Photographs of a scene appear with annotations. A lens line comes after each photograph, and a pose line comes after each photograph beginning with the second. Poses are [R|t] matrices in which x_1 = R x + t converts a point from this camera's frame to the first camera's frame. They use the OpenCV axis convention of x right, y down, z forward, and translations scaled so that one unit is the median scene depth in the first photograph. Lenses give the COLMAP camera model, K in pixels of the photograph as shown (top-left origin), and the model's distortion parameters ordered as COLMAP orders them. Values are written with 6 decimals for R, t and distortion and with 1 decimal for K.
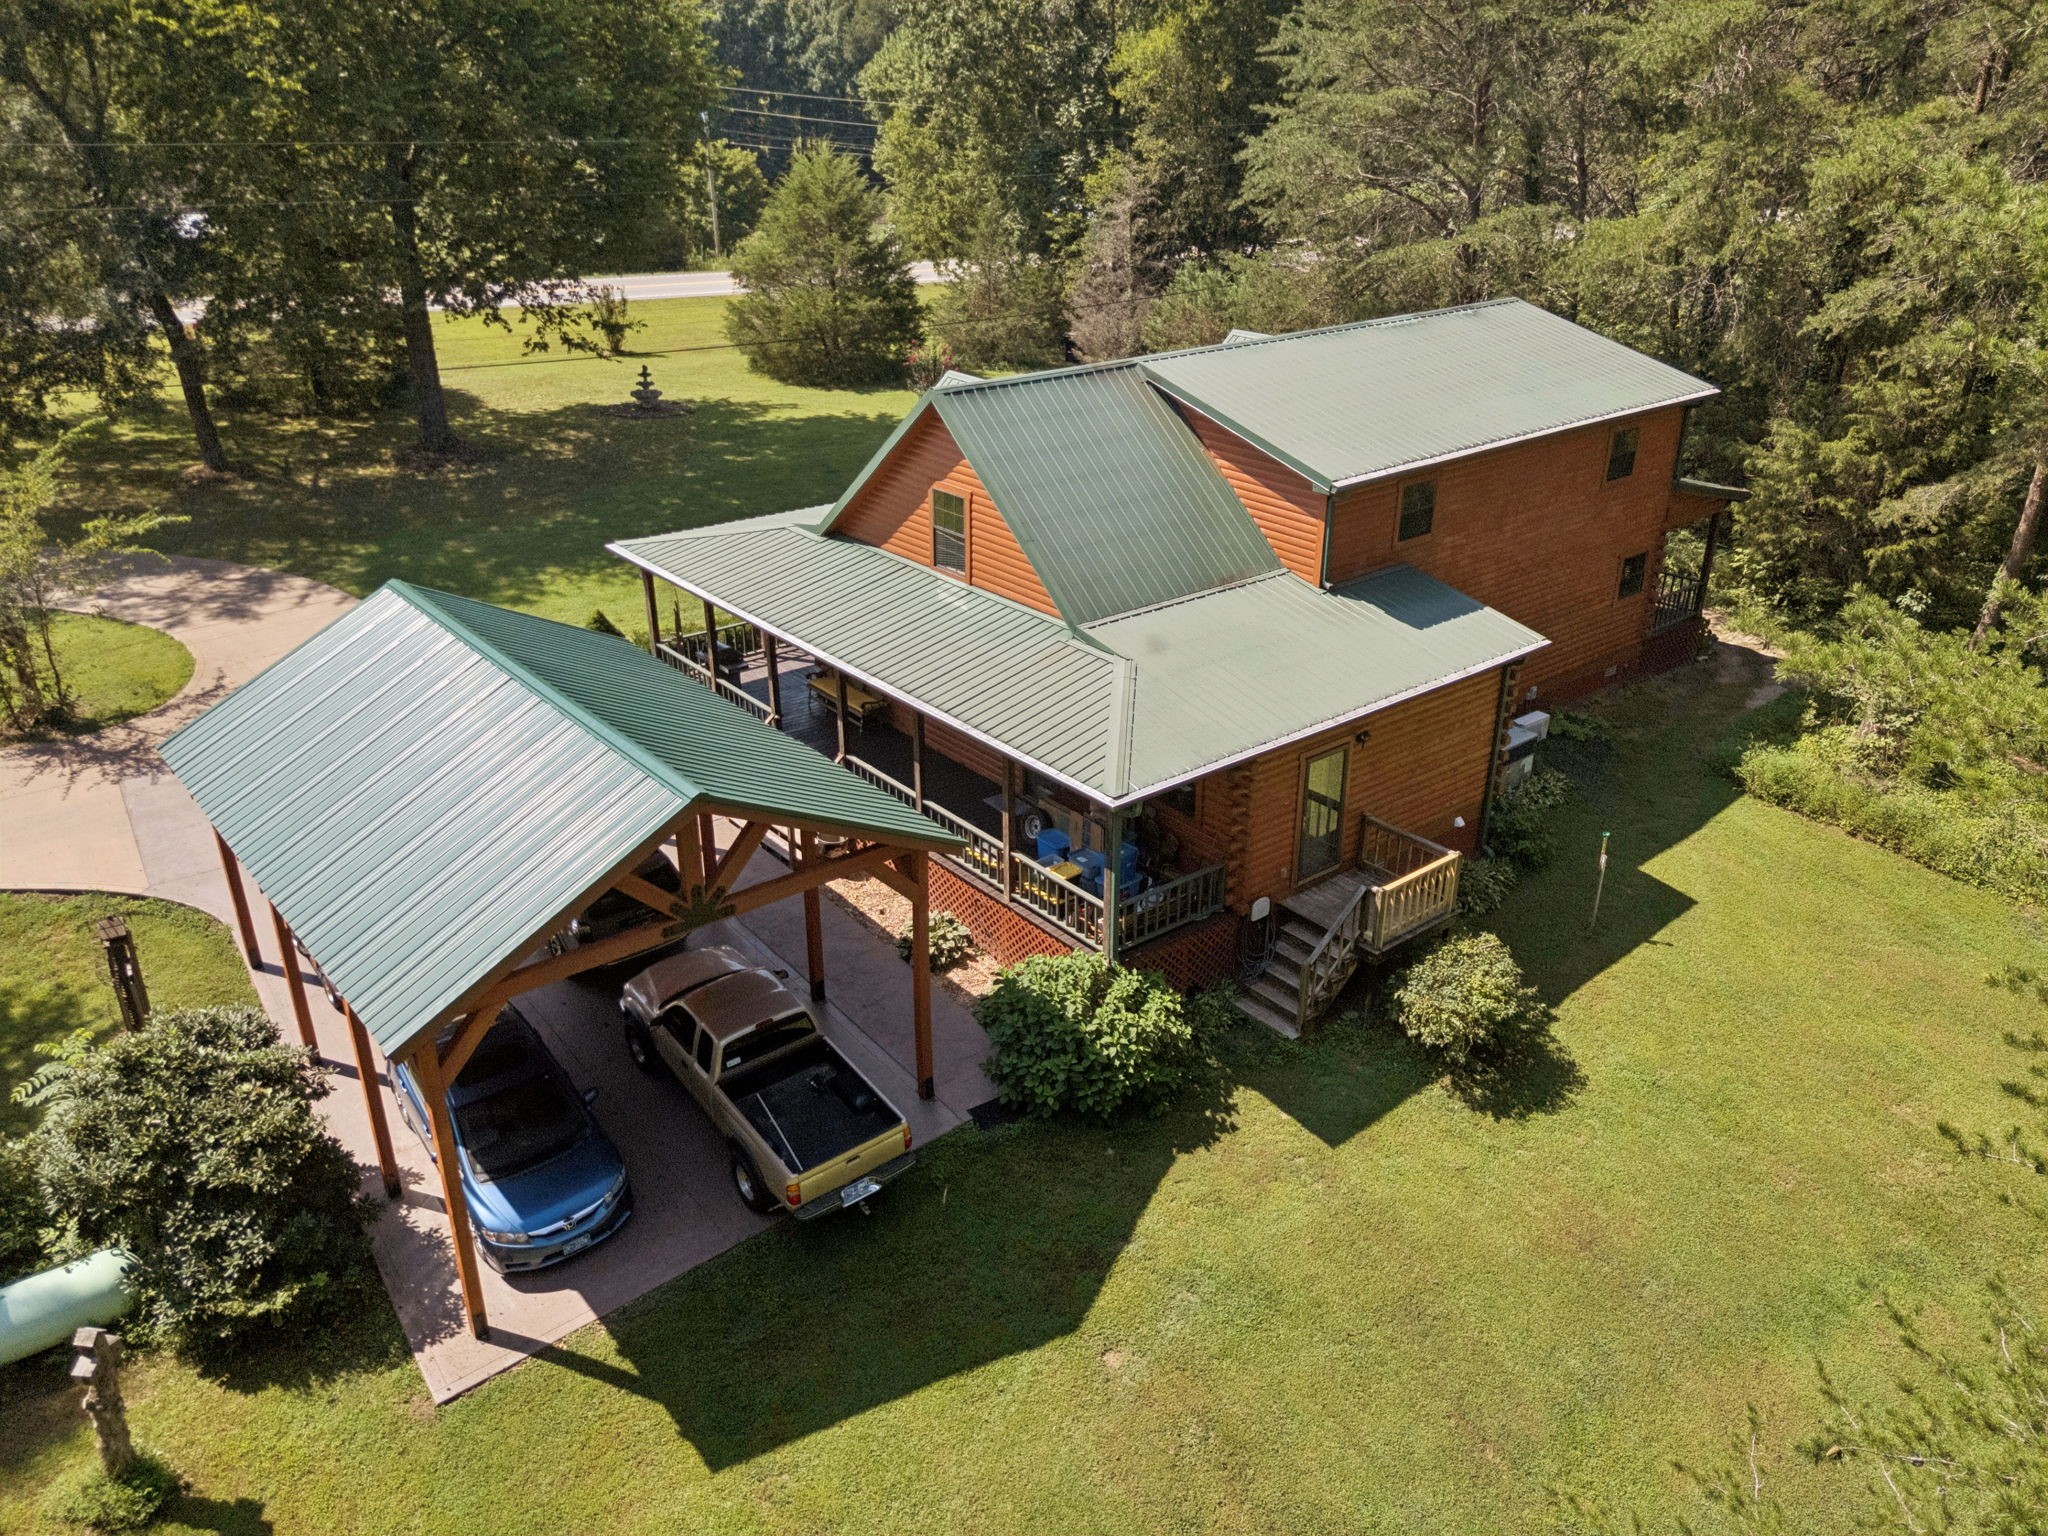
lens RADIAL K [[1496.2, 0, 1036.1], [0, 1496.2, 759.7], [0, 0, 1]] dist [0.050218, -0.034123]
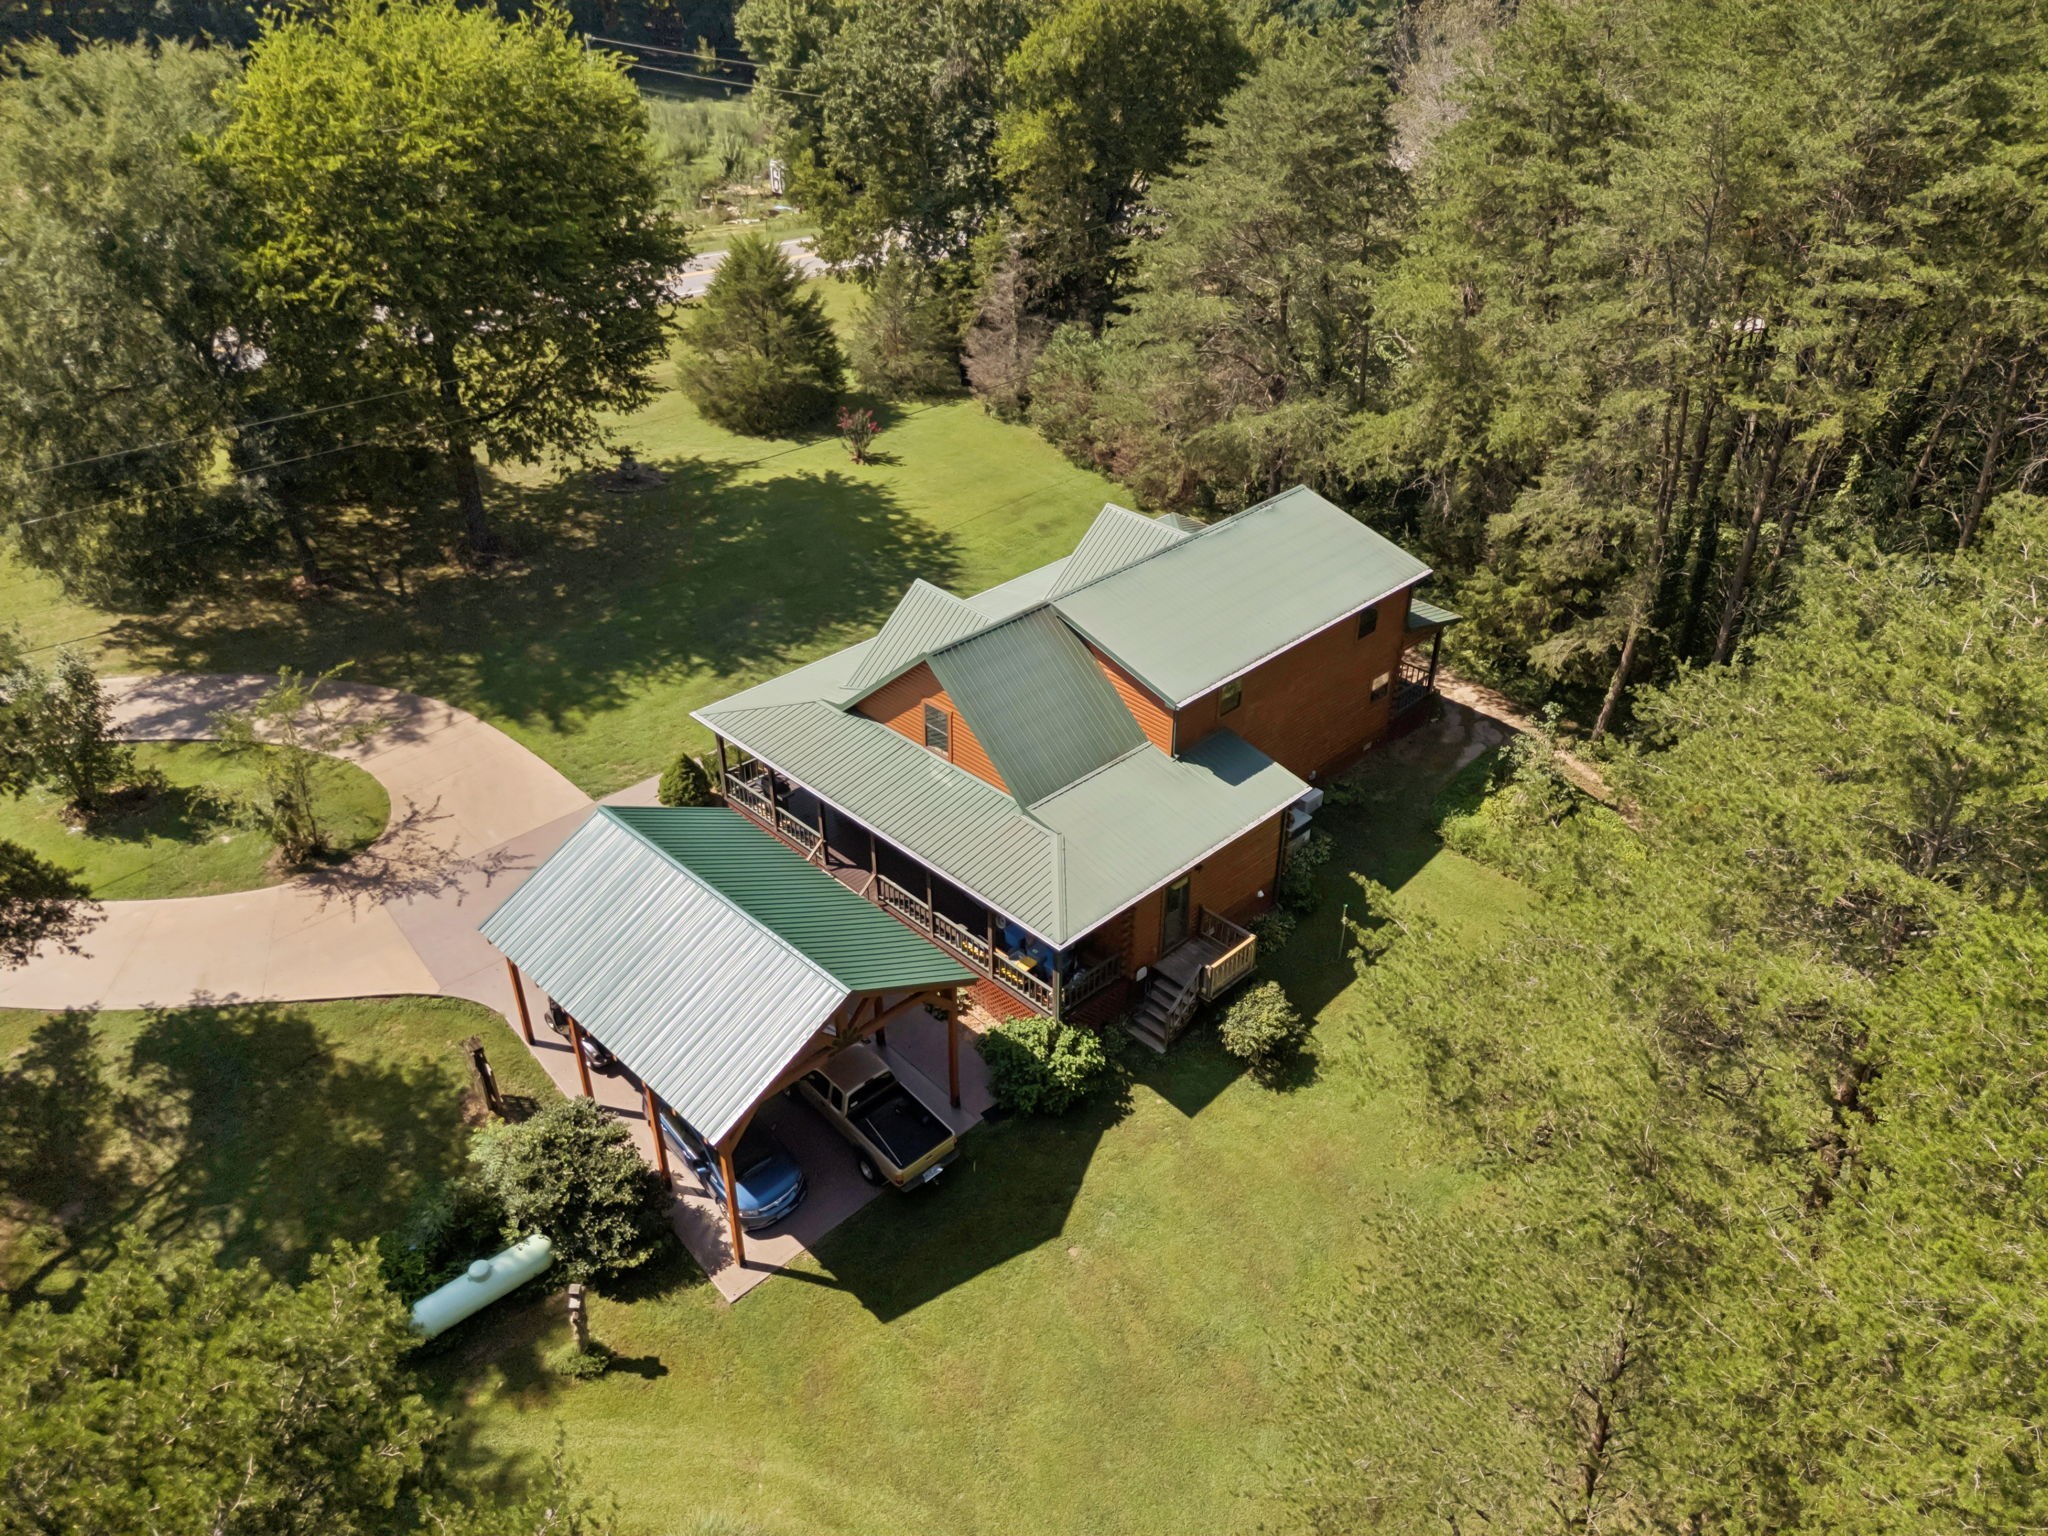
lens RADIAL K [[1496.2, 0, 1025.2], [0, 1496.2, 745.5], [0, 0, 1]] dist [0.050218, -0.034123]
pose [[0.995965, -0.048311, 0.075631, -0.100218], [0.038175, 0.990759, 0.130149, -0.397779], [-0.081220, -0.126737, 0.988606, -0.651242]]
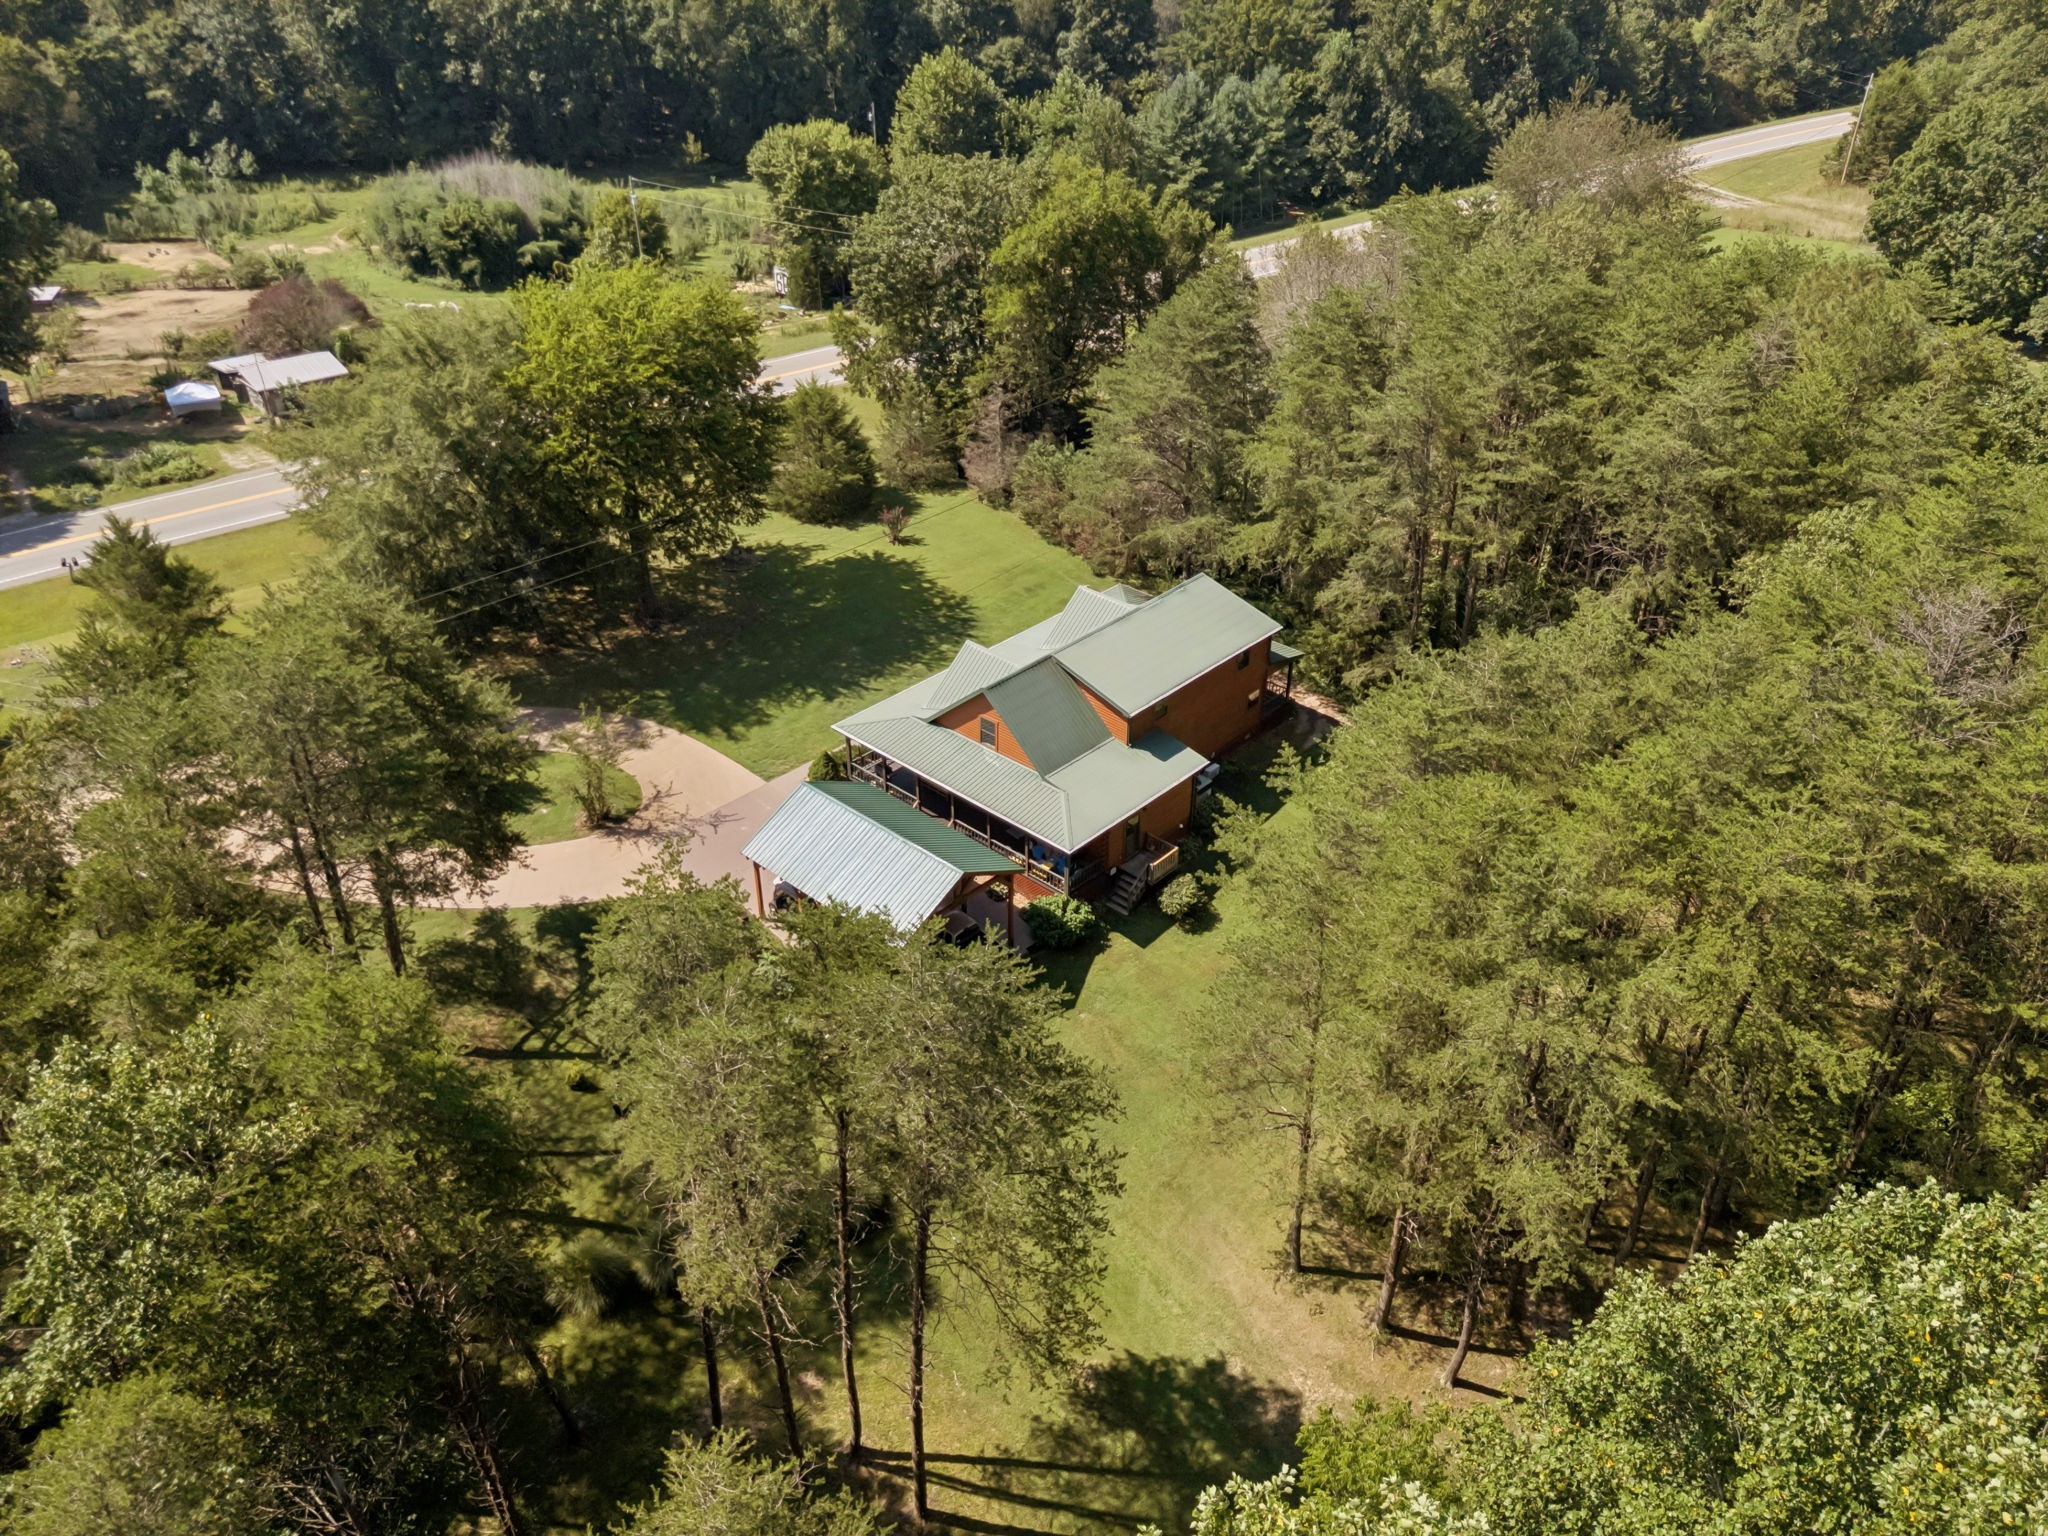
lens RADIAL K [[1496.2, 0, 1024.9], [0, 1496.2, 750.4], [0, 0, 1]] dist [0.050218, -0.034123]
pose [[0.990180, -0.073249, 0.119070, -0.367049], [0.056684, 0.988948, 0.137002, -0.567192], [-0.127789, -0.128907, 0.983388, -1.895954]]
